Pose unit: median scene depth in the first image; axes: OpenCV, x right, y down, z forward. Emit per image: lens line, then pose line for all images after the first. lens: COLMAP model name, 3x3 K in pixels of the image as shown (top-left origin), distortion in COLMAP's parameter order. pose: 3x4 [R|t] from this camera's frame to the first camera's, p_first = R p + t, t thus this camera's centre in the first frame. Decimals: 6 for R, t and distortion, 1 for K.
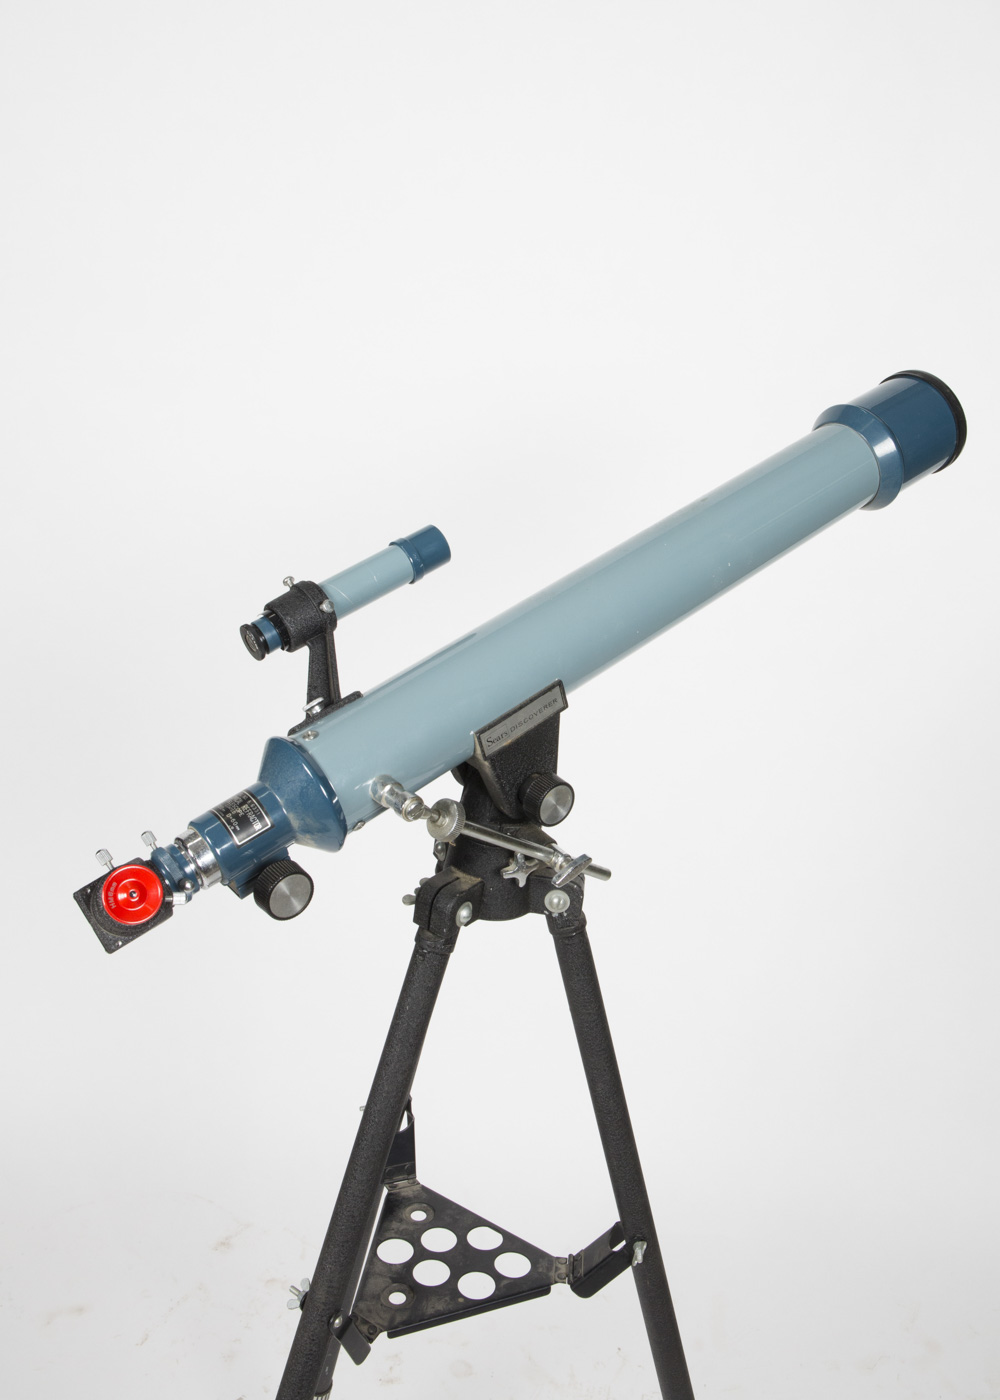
lens RADIAL K [[1439.5, 0, 500.0], [0, 1439.5, 700.0], [0, 0, 1]] dist [-0.003200, -0.000999]
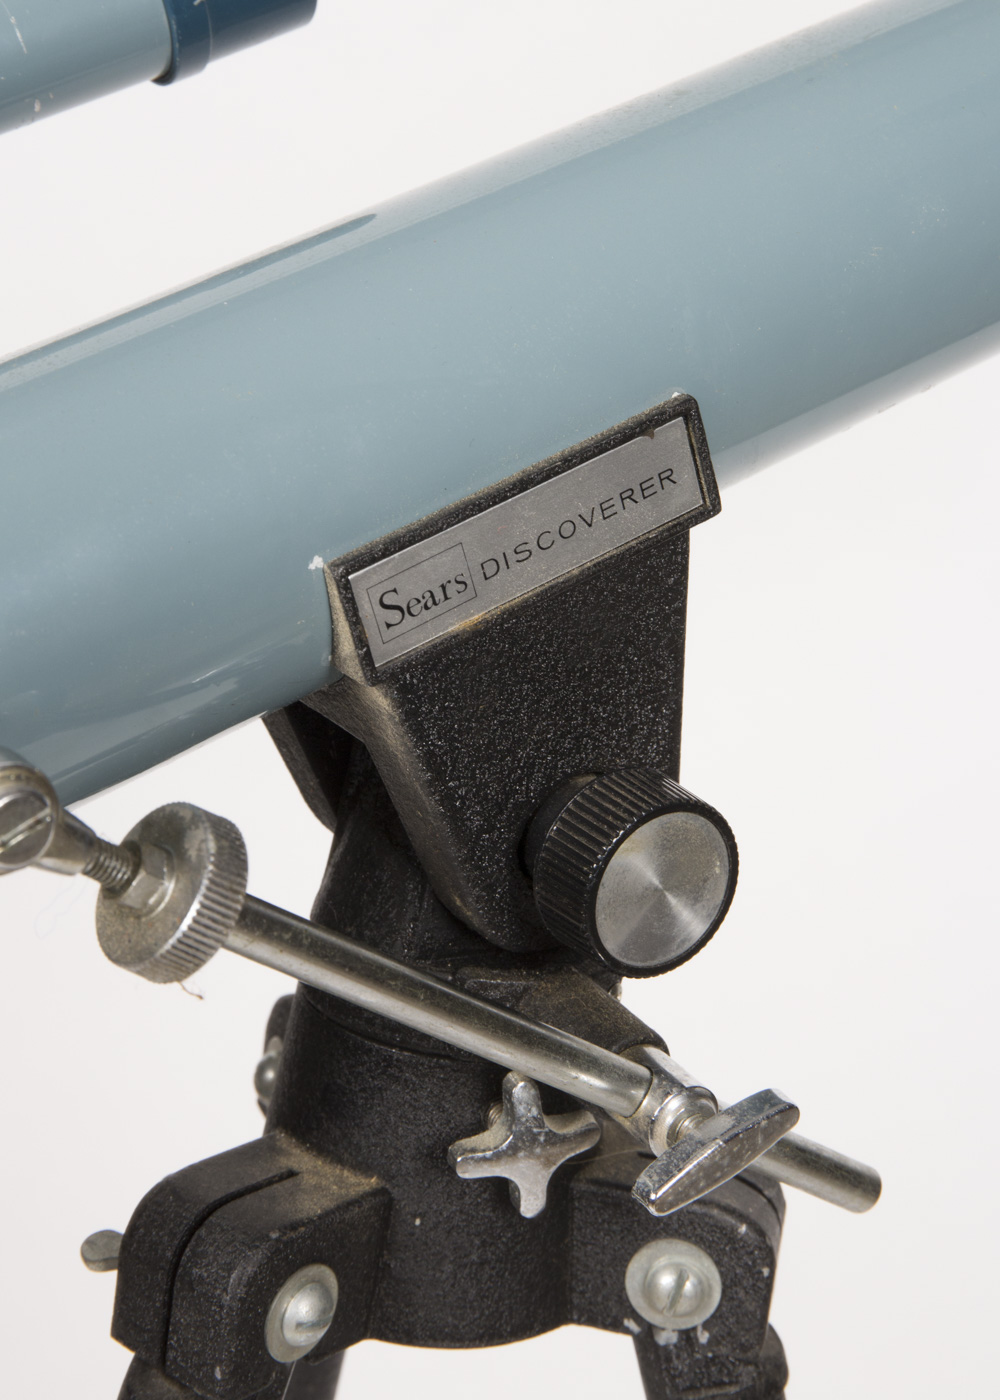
lens RADIAL K [[2843.9, 0, 500.0], [0, 2843.9, 700.0], [0, 0, 1]] dist [0.083000, 0.194849]
pose [[0.995993, 0.027098, -0.085231, 0.051856], [-0.034663, 0.995466, -0.088575, 0.084229], [0.082444, 0.091175, 0.992416, 0.488252]]
